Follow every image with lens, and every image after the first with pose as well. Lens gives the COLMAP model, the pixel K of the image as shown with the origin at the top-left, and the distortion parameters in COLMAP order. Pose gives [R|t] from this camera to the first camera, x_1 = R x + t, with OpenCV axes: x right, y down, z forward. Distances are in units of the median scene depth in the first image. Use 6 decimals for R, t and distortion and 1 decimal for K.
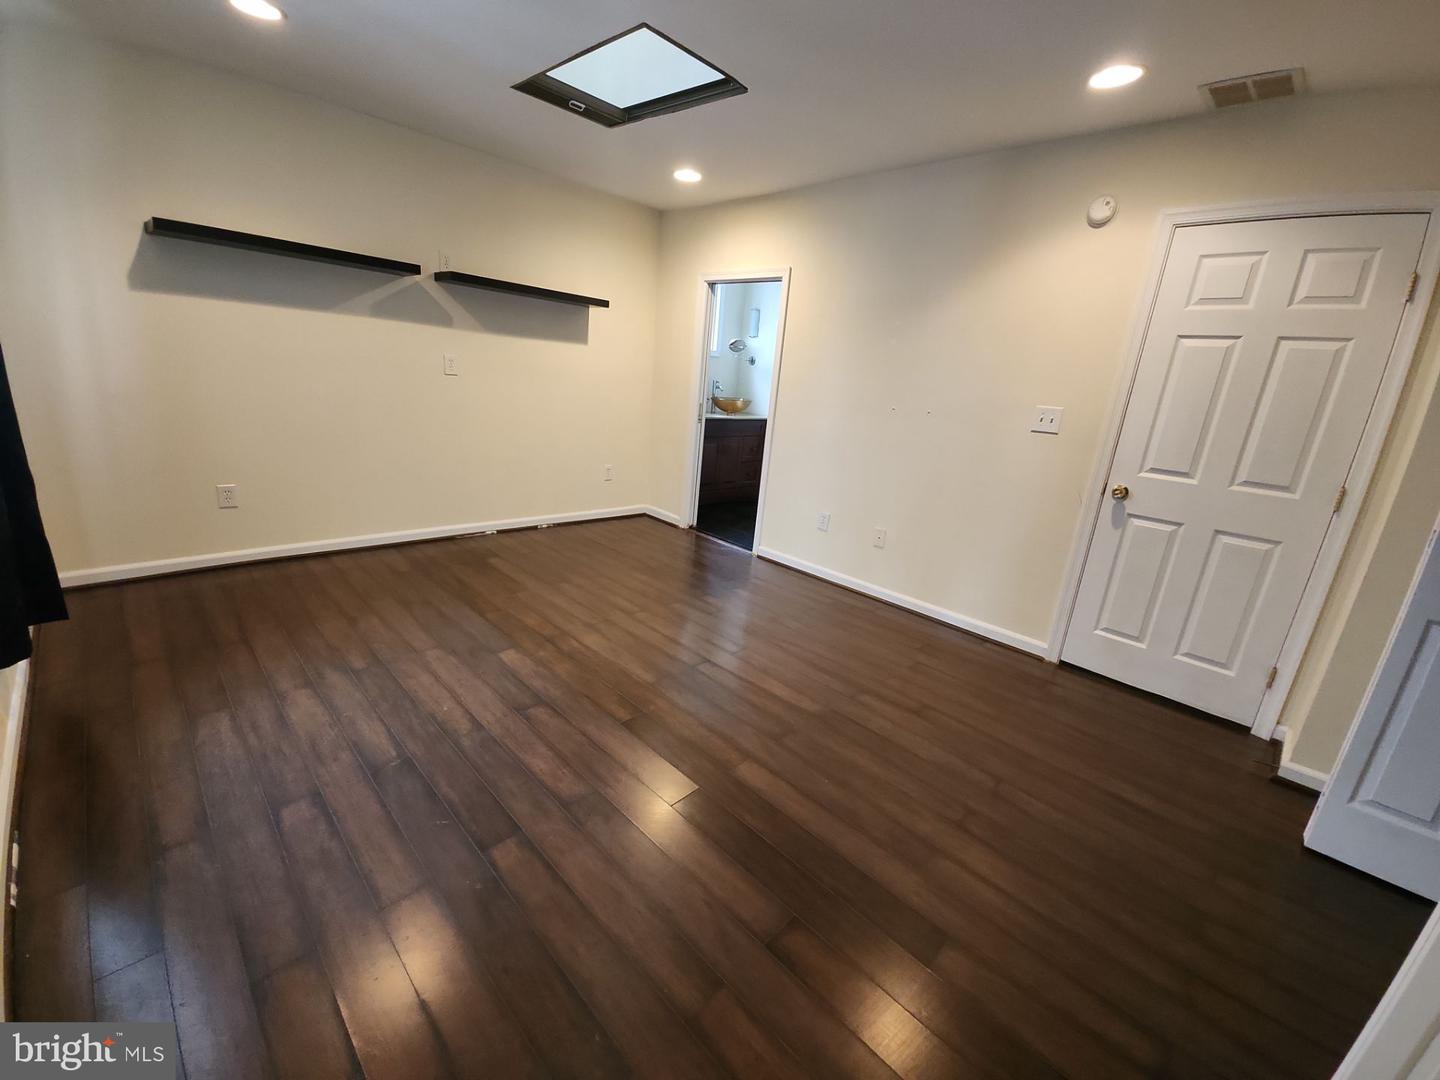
lens RADIAL K [[588.8, 0, 726.8], [0, 588.8, 541.5], [0, 0, 1]] dist [0.000021, -0.000040]
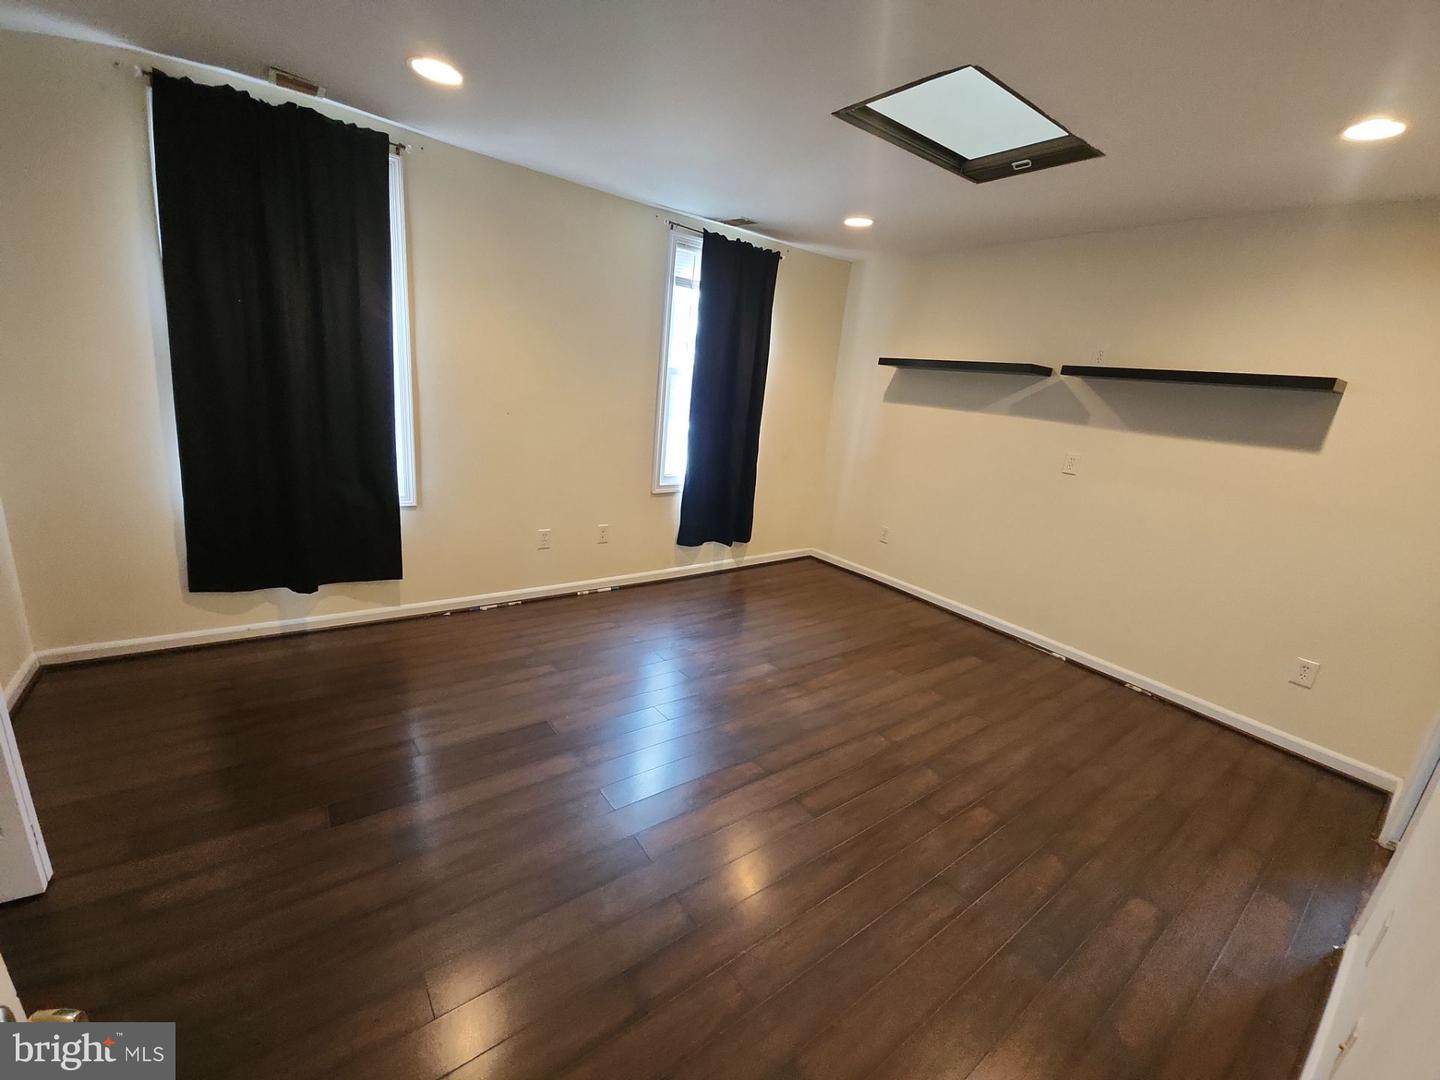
lens RADIAL K [[588.8, 0, 722.7], [0, 588.8, 541.1], [0, 0, 1]] dist [0.000021, -0.000040]
pose [[-0.149100, 0.156337, -0.976385, 0.545881], [-0.381779, 0.901755, 0.202687, -0.175106], [0.912148, 0.402984, -0.074766, 0.641350]]
